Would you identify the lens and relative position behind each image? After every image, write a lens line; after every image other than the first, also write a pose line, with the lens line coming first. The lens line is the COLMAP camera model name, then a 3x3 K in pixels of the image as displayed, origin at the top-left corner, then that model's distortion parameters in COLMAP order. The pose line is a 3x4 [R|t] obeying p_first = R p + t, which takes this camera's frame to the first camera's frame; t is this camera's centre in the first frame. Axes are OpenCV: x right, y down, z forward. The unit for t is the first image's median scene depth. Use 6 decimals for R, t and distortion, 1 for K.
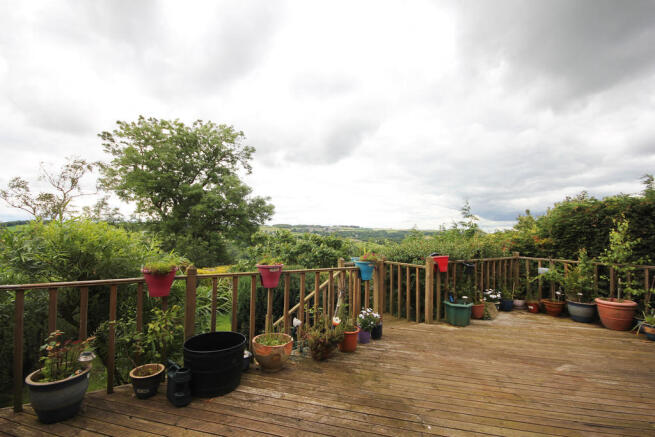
lens RADIAL K [[301.1, 0, 317.5], [0, 301.1, 229.6], [0, 0, 1]] dist [-0.000307, -0.000176]
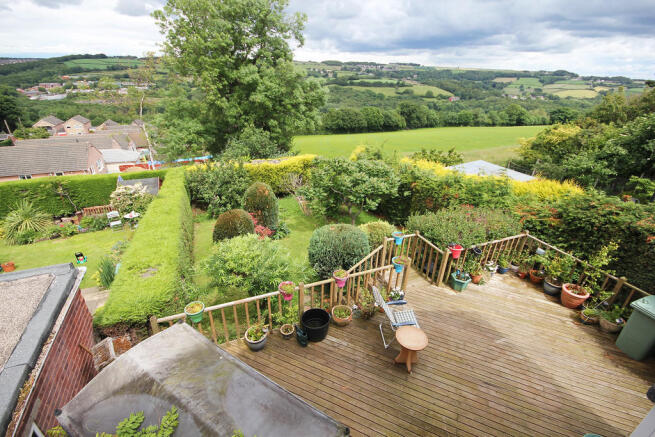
lens RADIAL K [[299.8, 0, 314.7], [0, 299.8, 220.0], [0, 0, 1]] dist [-0.000840, -0.000021]
pose [[0.986547, 0.067257, -0.149002, -0.012138], [0.010413, 0.883746, 0.467851, -0.171139], [0.163146, -0.463109, 0.871157, -0.068831]]
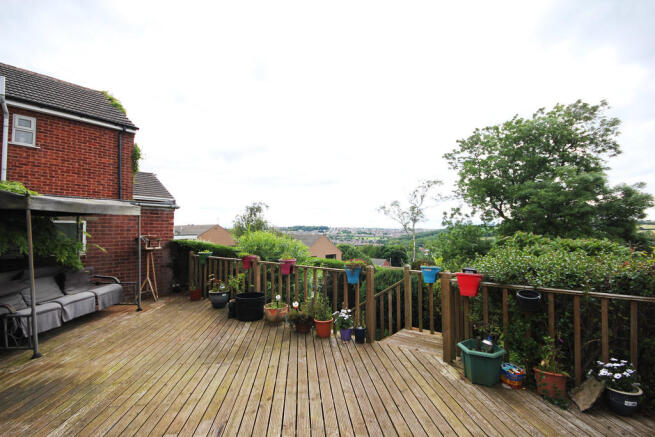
lens RADIAL K [[301.3, 0, 326.8], [0, 301.3, 222.2], [0, 0, 1]] dist [-0.000039, 0.000135]
pose [[0.354793, -0.045543, -0.933835, 0.241068], [0.014399, 0.998961, -0.043248, -0.000547], [0.934834, 0.001898, 0.355080, 0.113768]]
